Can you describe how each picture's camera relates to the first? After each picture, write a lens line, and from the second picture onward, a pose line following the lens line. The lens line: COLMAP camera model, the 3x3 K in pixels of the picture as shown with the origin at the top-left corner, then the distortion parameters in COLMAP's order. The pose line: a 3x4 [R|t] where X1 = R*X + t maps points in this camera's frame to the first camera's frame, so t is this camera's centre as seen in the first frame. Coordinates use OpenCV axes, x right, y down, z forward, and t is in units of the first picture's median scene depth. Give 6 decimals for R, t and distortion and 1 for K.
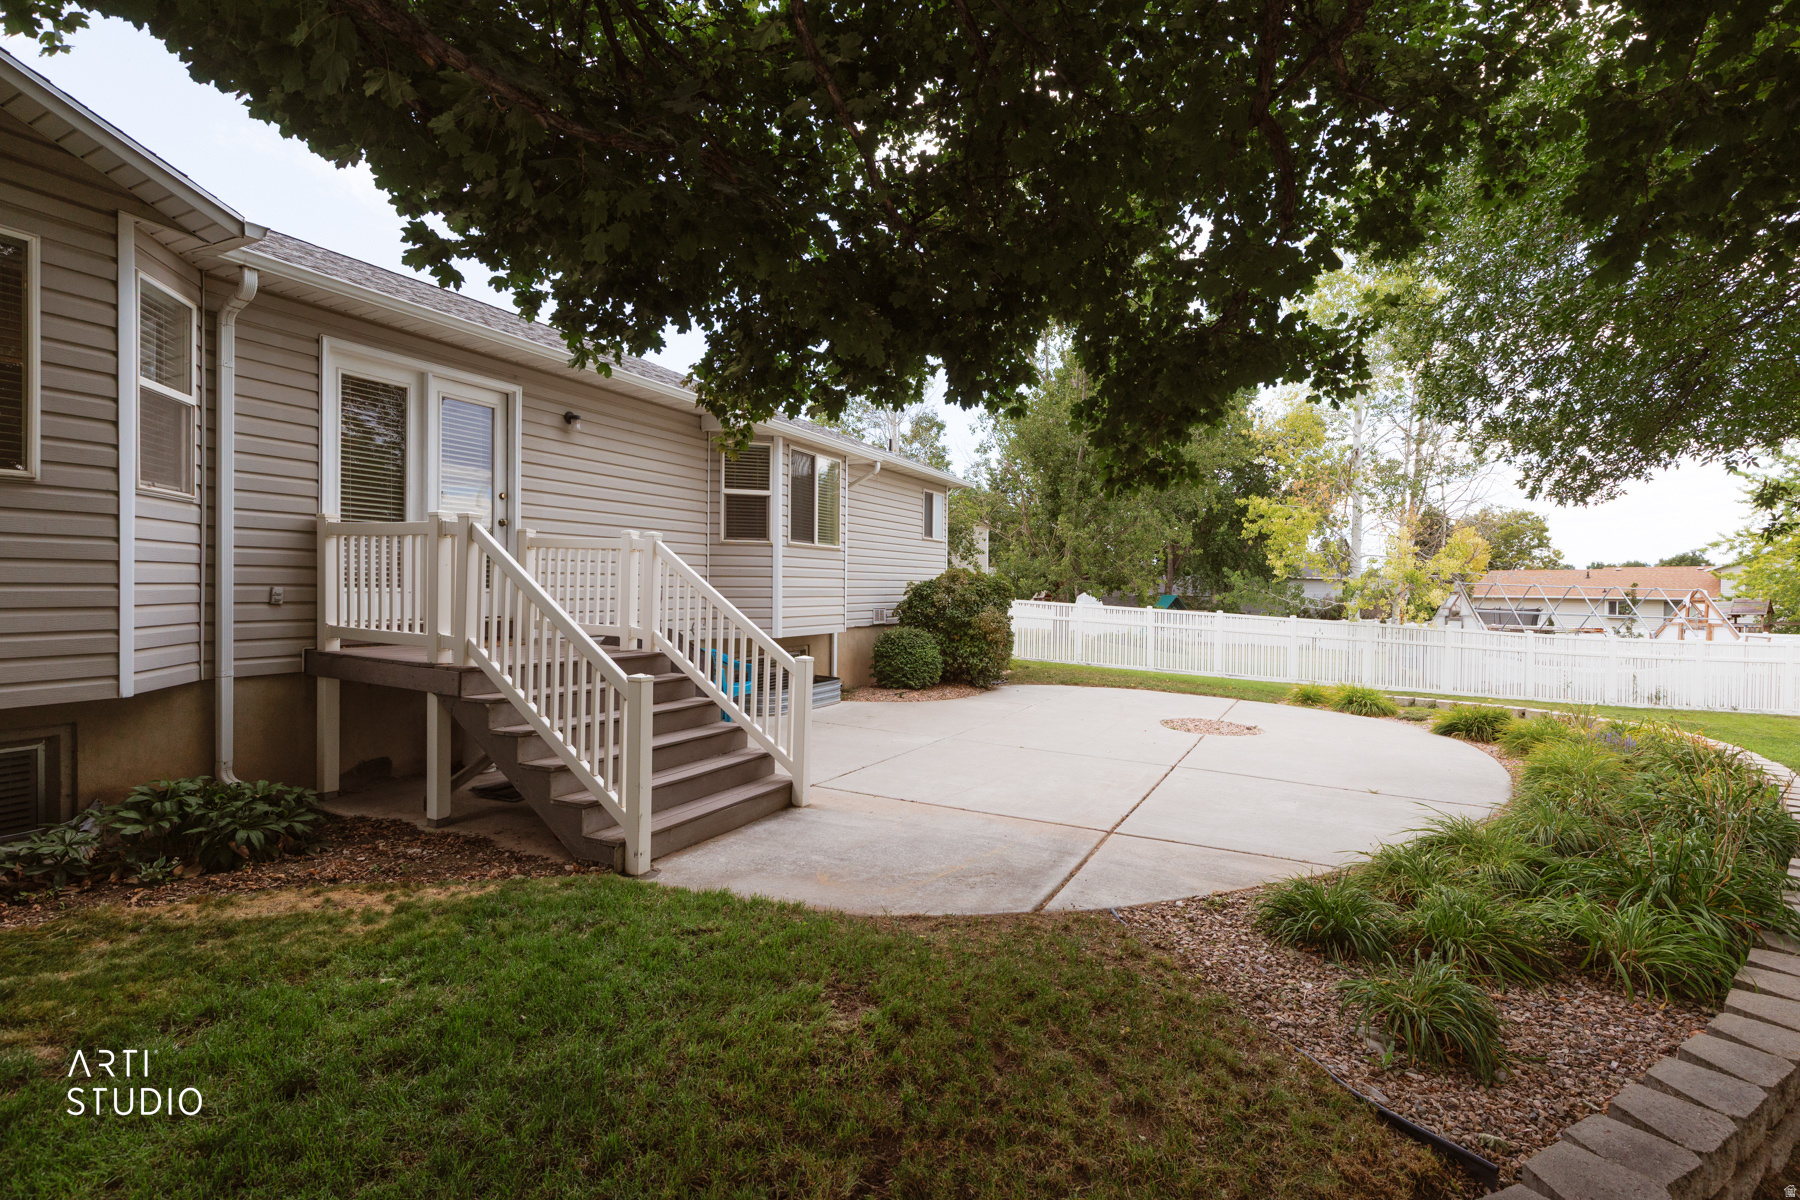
lens RADIAL K [[802.9, 0, 907.9], [0, 802.9, 597.9], [0, 0, 1]] dist [0.011713, -0.007208]
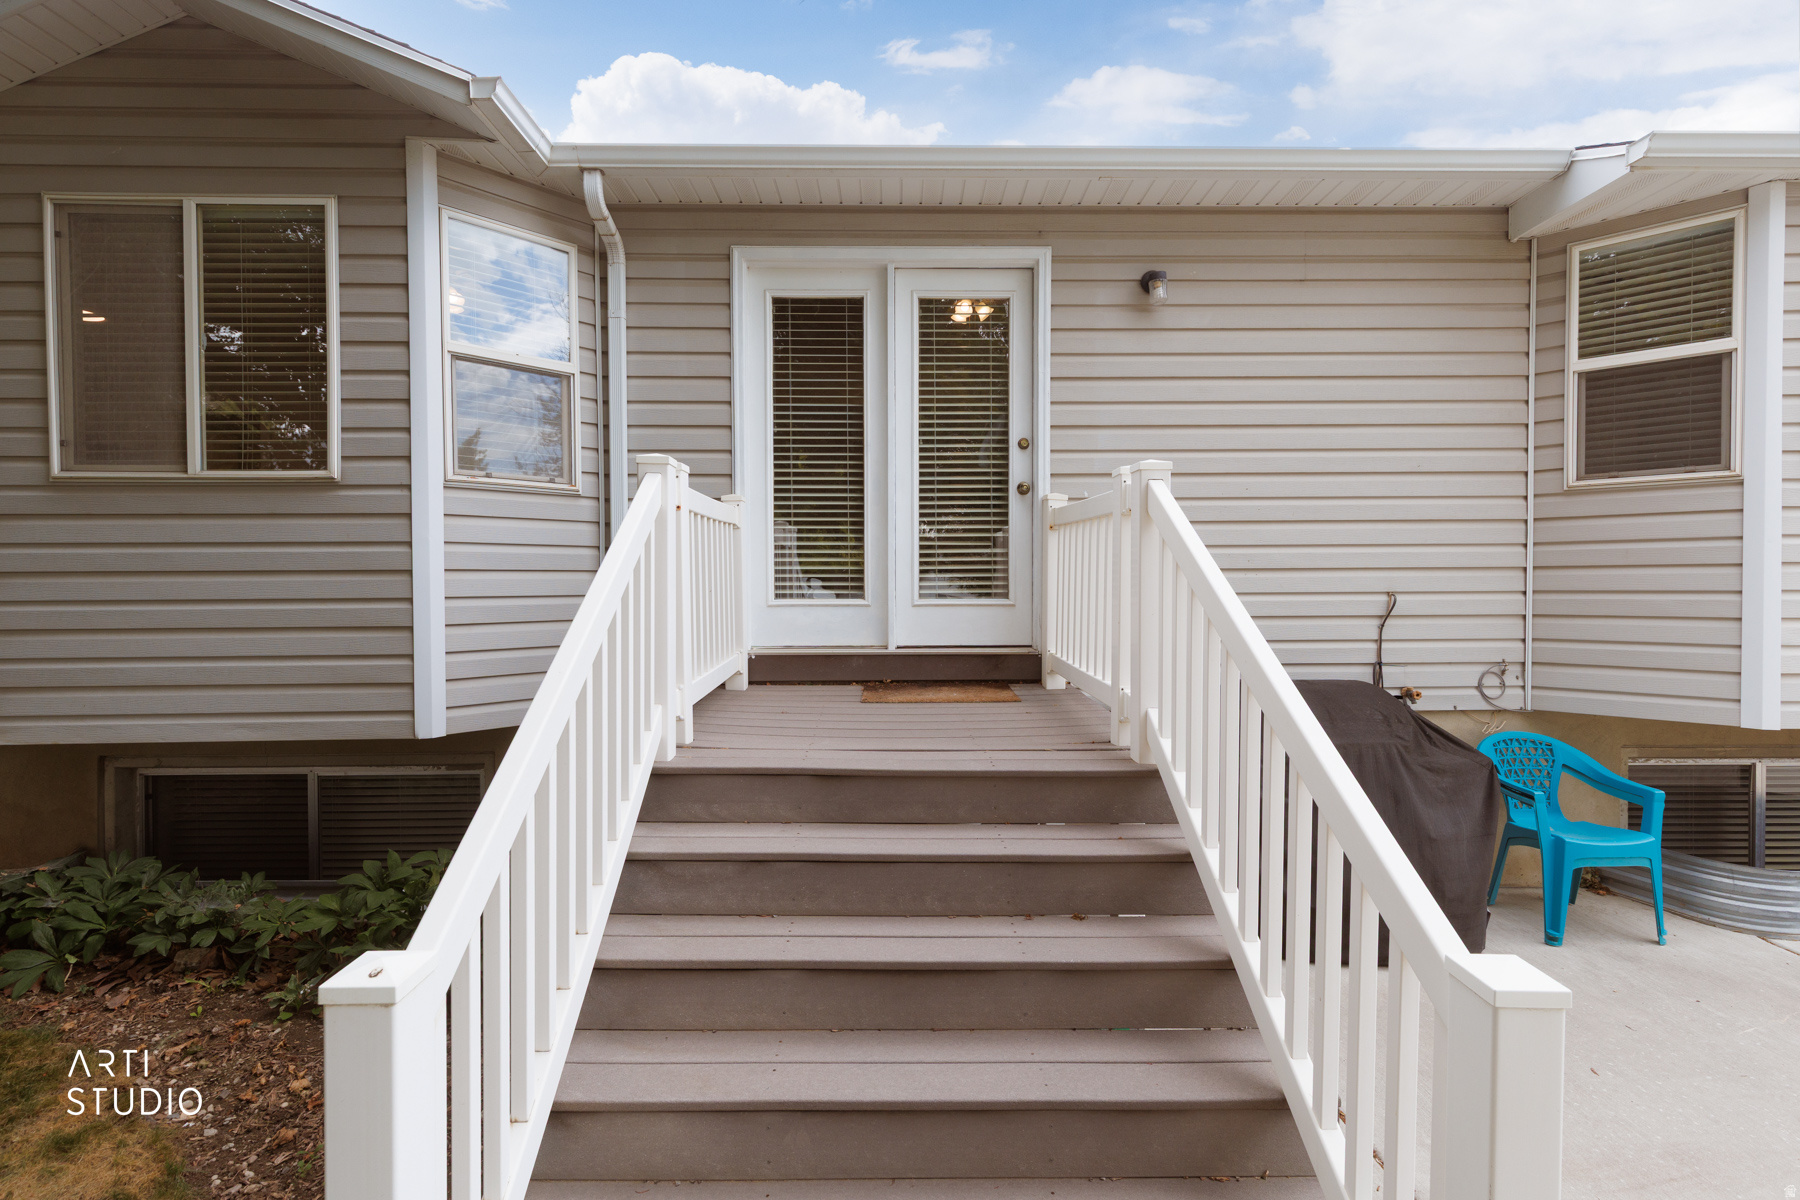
lens RADIAL K [[802.9, 0, 907.9], [0, 802.9, 597.9], [0, 0, 1]] dist [0.011713, -0.007208]
pose [[0.458580, 0.003896, -0.888644, -0.011992], [-0.004344, 0.999988, 0.002142, -0.010074], [0.888642, 0.002878, 0.458592, 0.487186]]
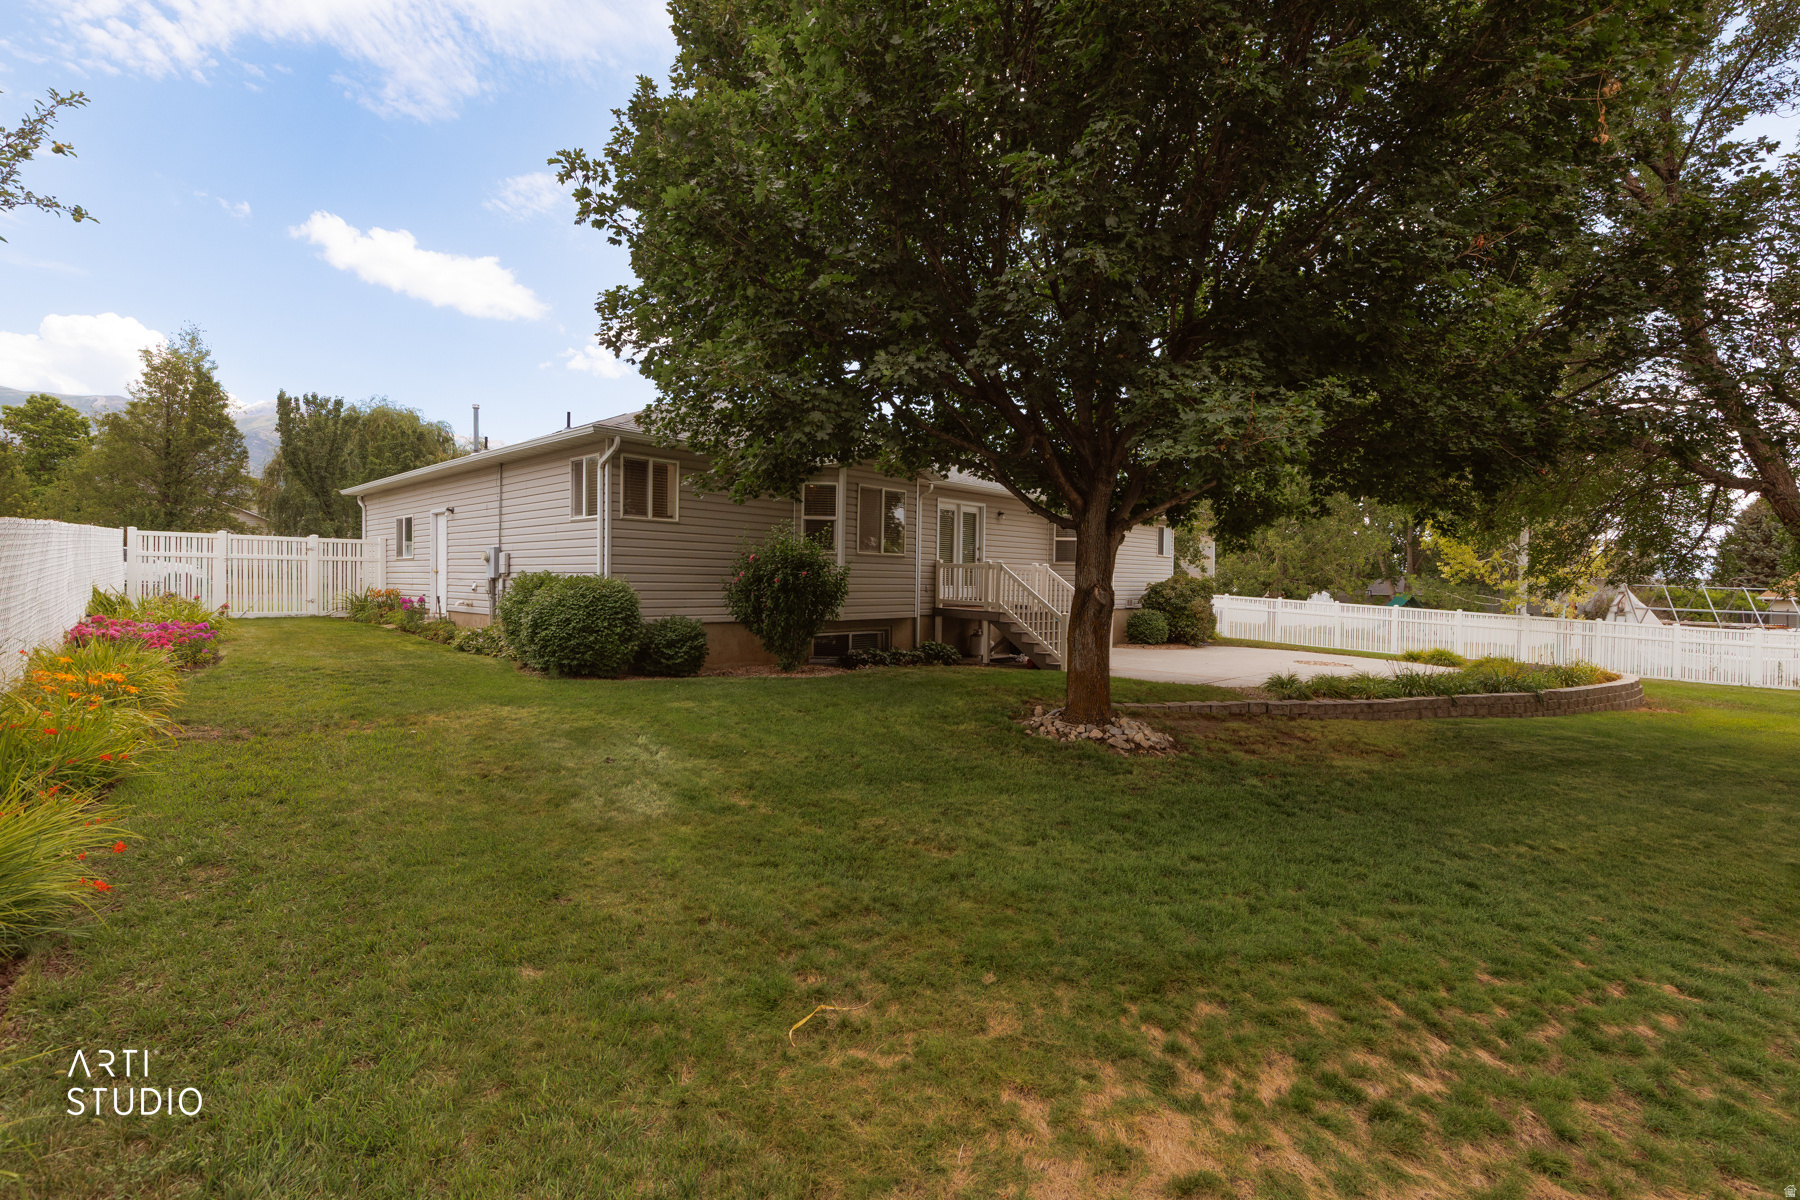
lens RADIAL K [[802.9, 0, 907.9], [0, 802.9, 597.9], [0, 0, 1]] dist [0.011713, -0.007208]
pose [[0.961038, 0.007970, -0.276300, -0.023704], [-0.007102, 0.999966, 0.004141, 0.010710], [0.276324, -0.002018, 0.961062, -1.054787]]
